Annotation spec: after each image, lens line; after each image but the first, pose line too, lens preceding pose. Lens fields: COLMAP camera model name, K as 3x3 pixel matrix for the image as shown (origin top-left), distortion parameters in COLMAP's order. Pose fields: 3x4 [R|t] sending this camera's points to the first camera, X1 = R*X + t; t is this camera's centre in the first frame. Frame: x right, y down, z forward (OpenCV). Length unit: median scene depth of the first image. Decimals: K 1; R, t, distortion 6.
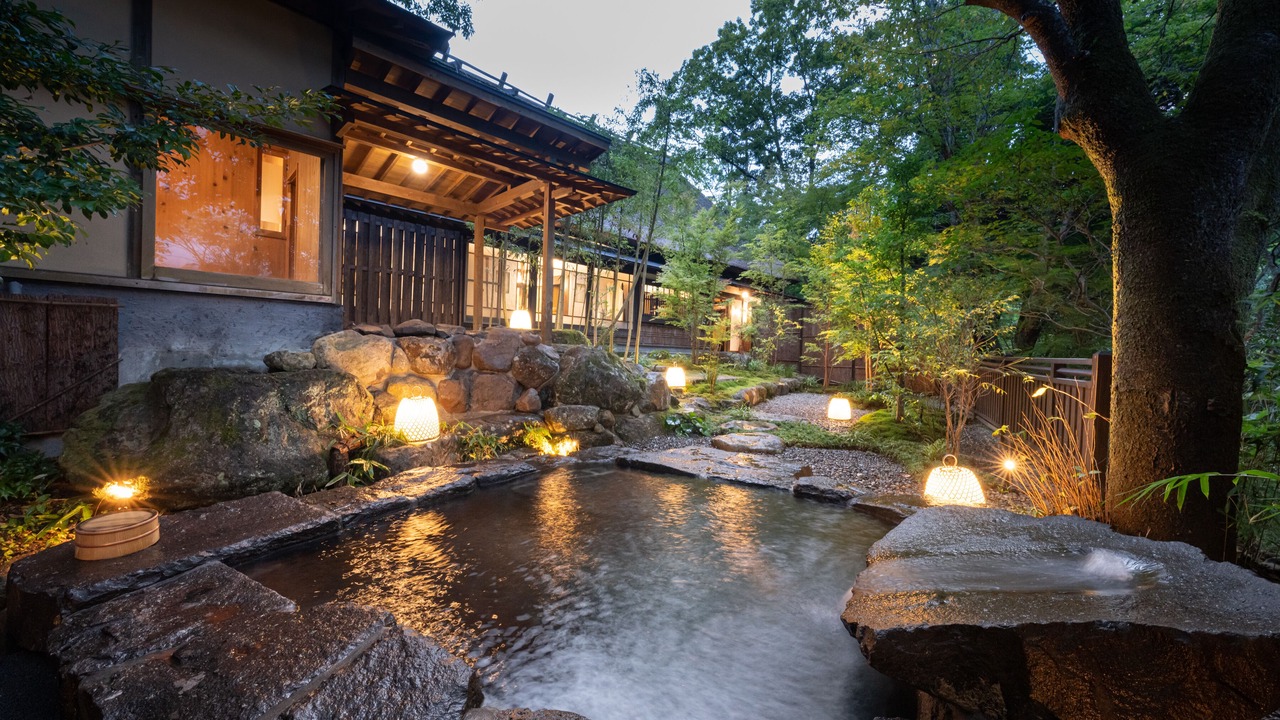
lens RADIAL K [[509.5, 0, 640.0], [0, 509.5, 360.0], [0, 0, 1]] dist [0.000930, 0.000108]
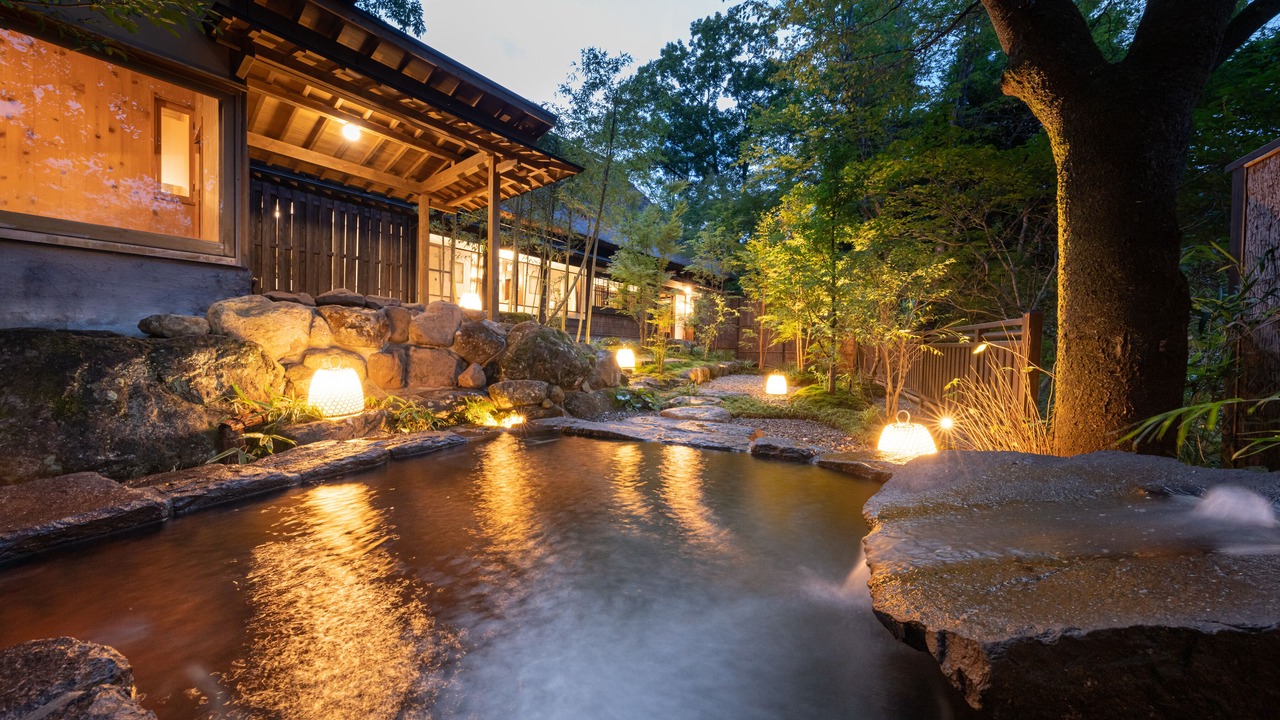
lens RADIAL K [[443.6, 0, 647.7], [0, 443.6, 364.8], [0, 0, 1]] dist [-0.001249, 0.000096]
pose [[0.993007, -0.012534, 0.117391, 0.010783], [0.010935, 0.999839, 0.014253, 0.044716], [-0.117551, -0.012870, 0.992983, 0.116541]]
